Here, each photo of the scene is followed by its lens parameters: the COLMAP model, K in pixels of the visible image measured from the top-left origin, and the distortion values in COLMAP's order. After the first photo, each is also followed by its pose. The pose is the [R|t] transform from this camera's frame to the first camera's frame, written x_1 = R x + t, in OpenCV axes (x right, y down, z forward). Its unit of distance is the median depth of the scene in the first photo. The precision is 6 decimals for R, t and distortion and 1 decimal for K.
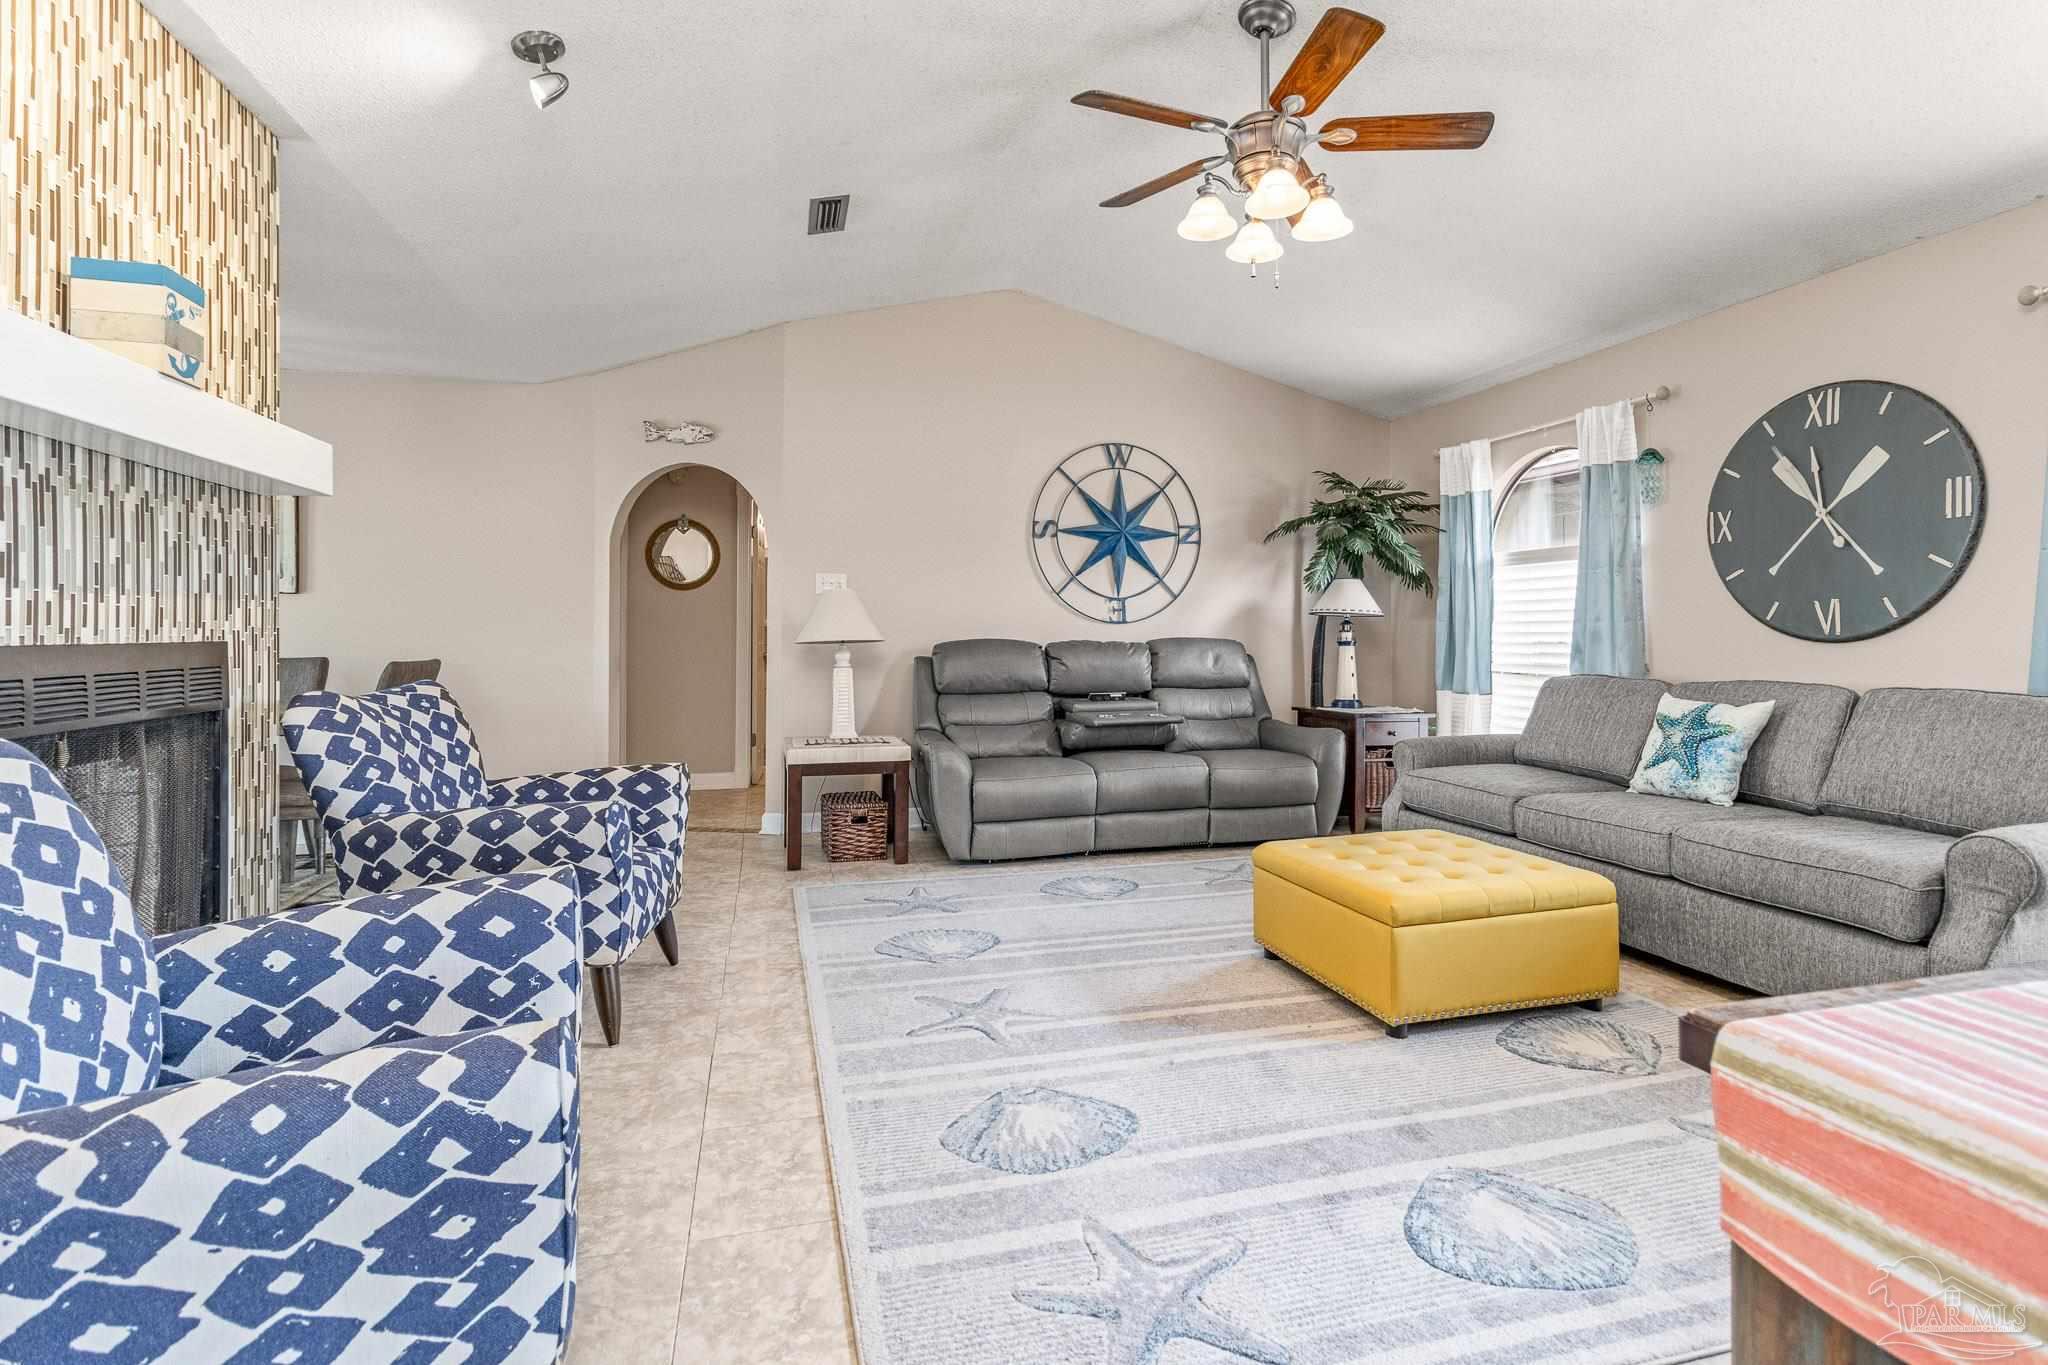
lens RADIAL K [[973.4, 0, 1031.7], [0, 973.4, 627.8], [0, 0, 1]] dist [-0.001265, -0.000596]
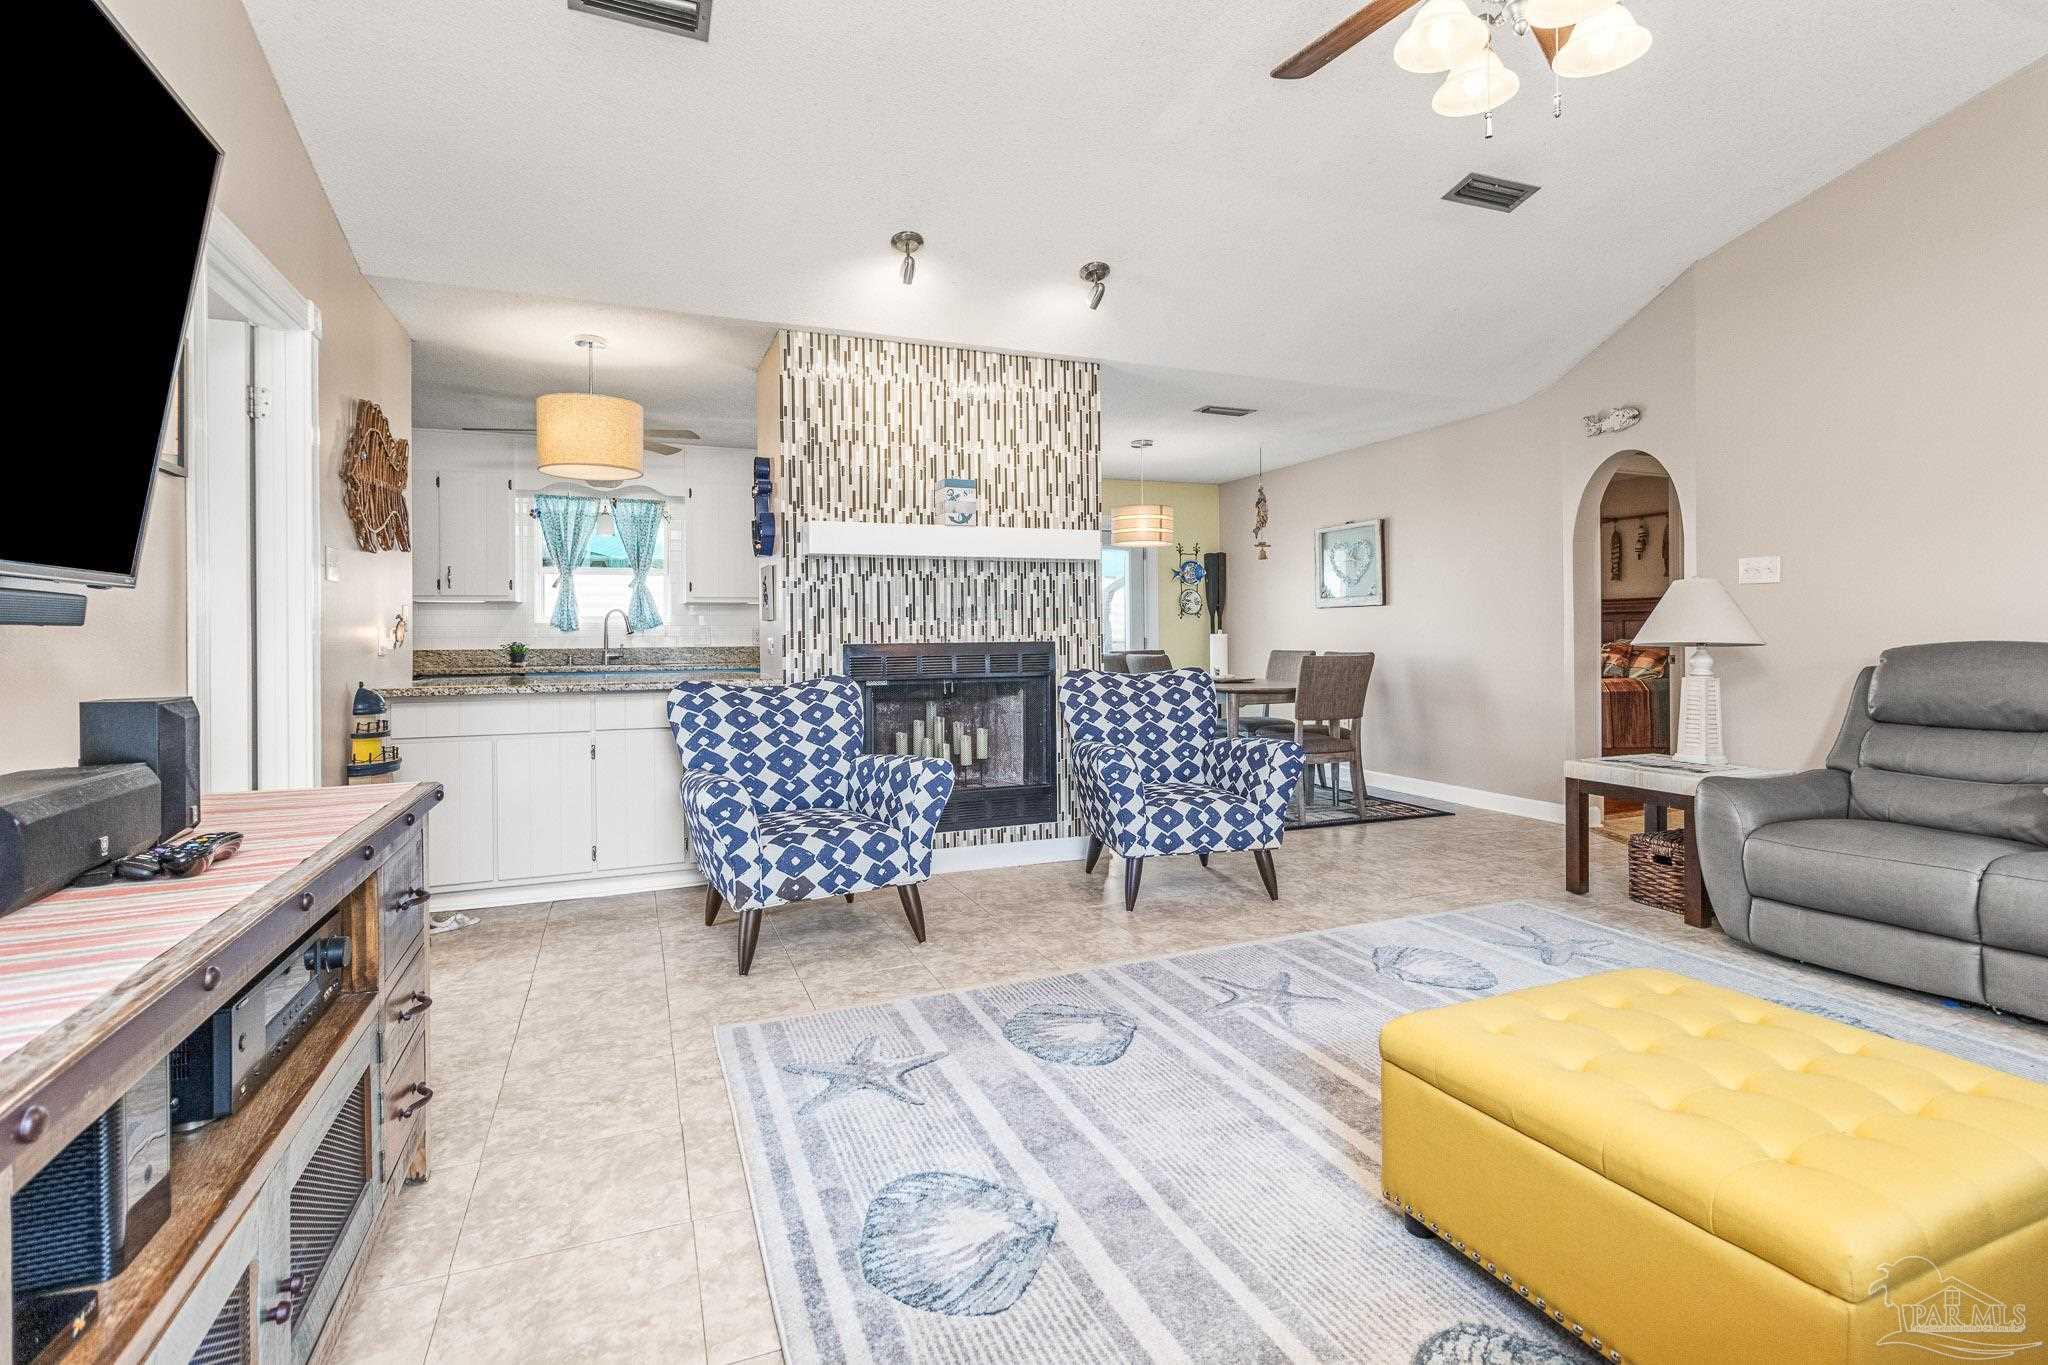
lens RADIAL K [[968.8, 0, 1032.8], [0, 968.8, 637.1], [0, 0, 1]] dist [0.001733, -0.000618]
pose [[0.128850, 0.001632, -0.991663, 0.801832], [0.012520, 0.999916, 0.003272, -0.001172], [0.991585, -0.012837, 0.128819, 0.513715]]
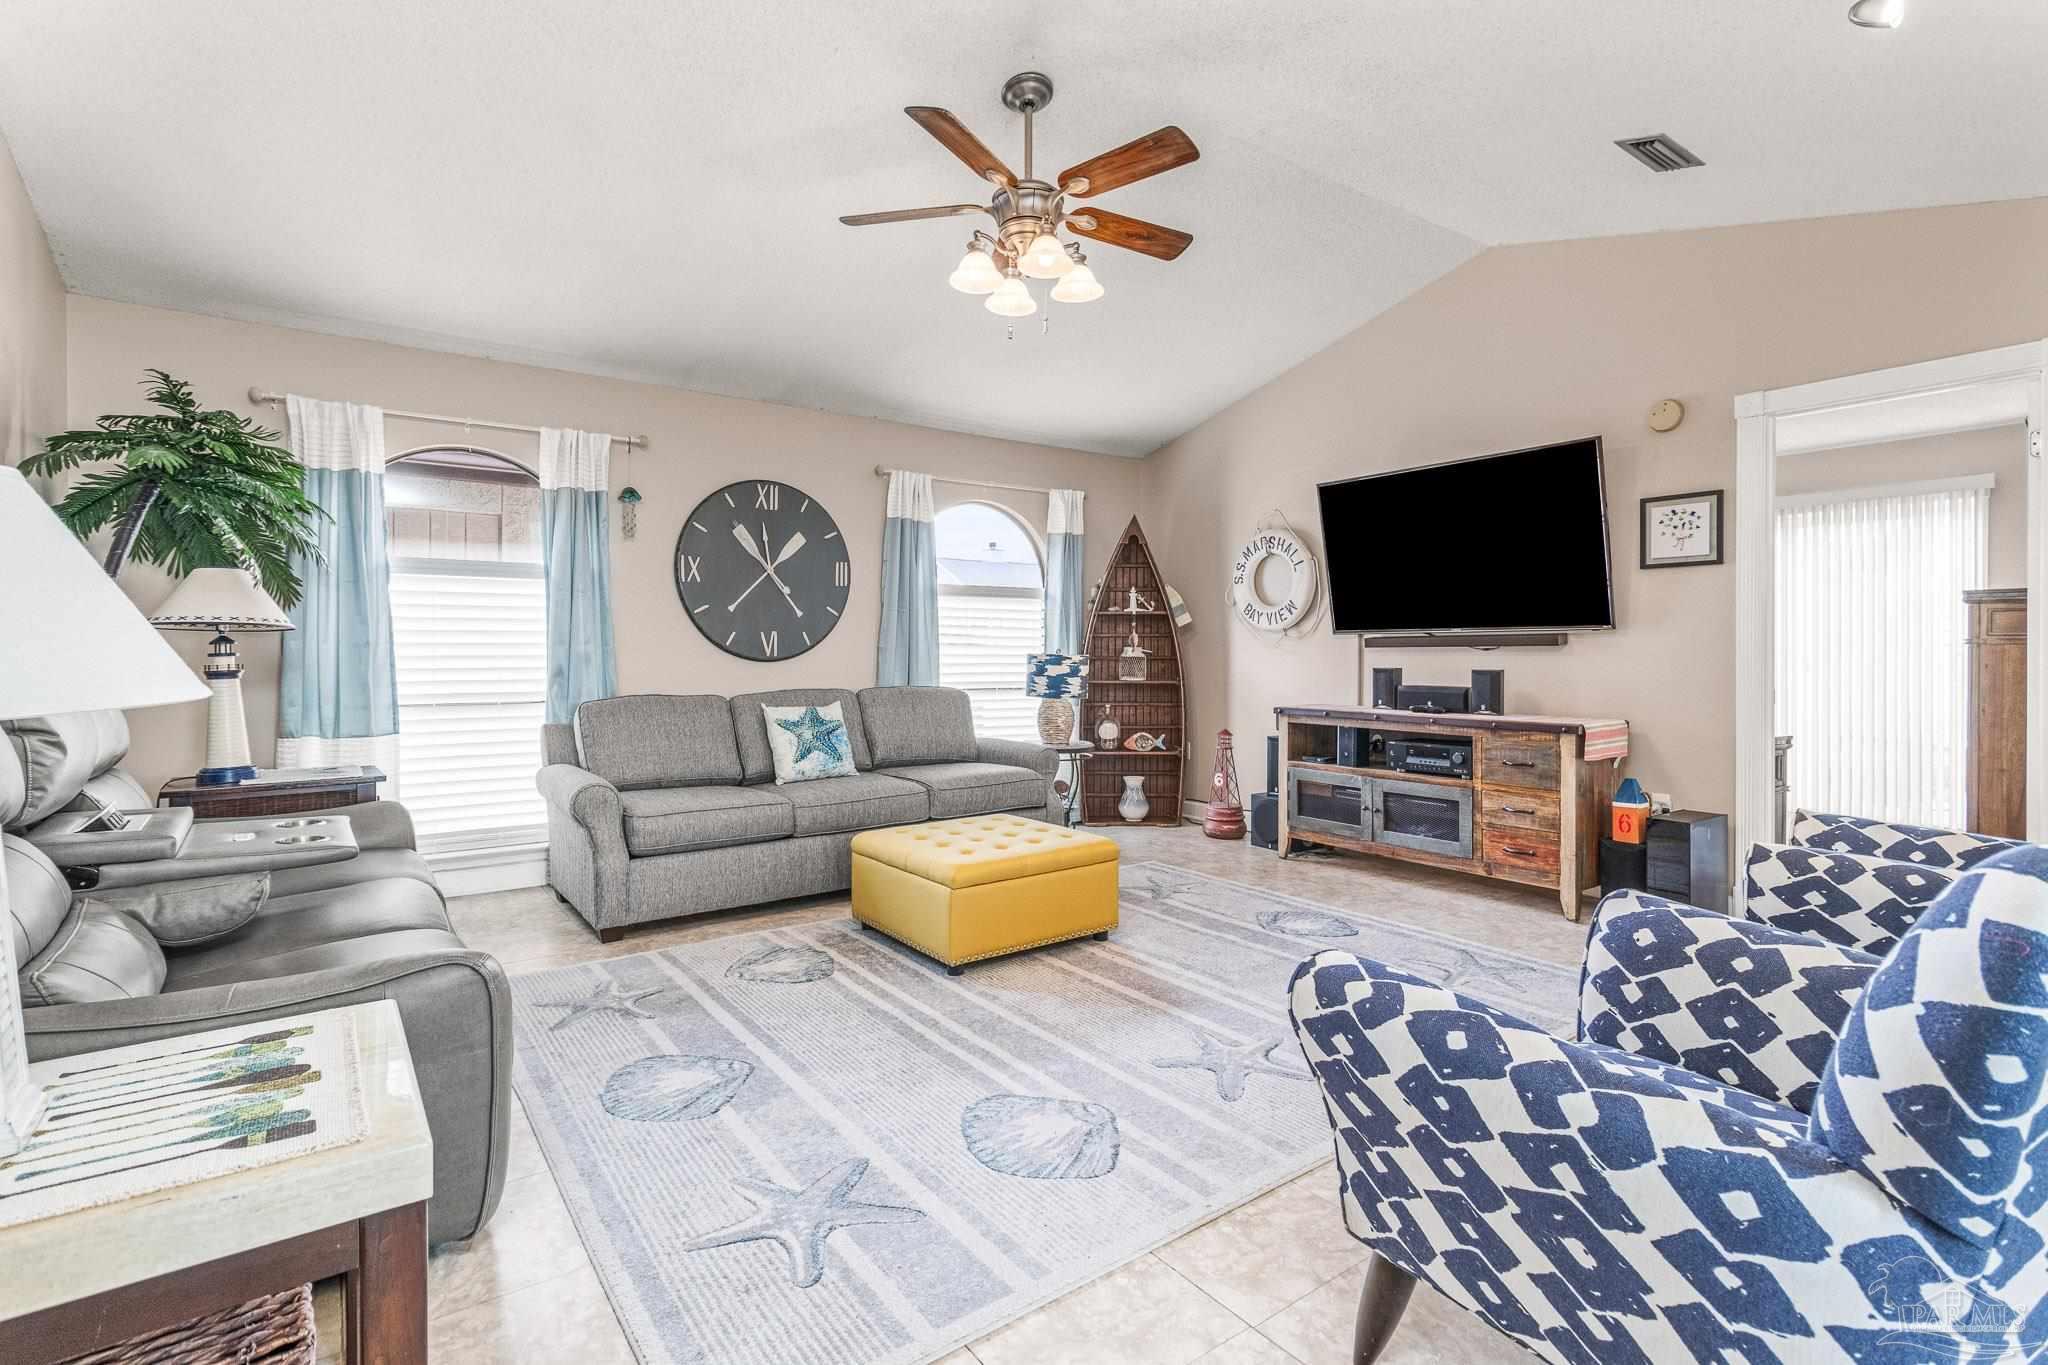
lens RADIAL K [[975.1, 0, 1026.2], [0, 975.1, 651.9], [0, 0, 1]] dist [0.001136, 0.000025]
pose [[-0.354290, 0.000206, 0.935136, -0.722738], [-0.002809, 0.999995, -0.001284, 0.001796], [-0.935131, -0.003081, -0.354288, 1.270863]]
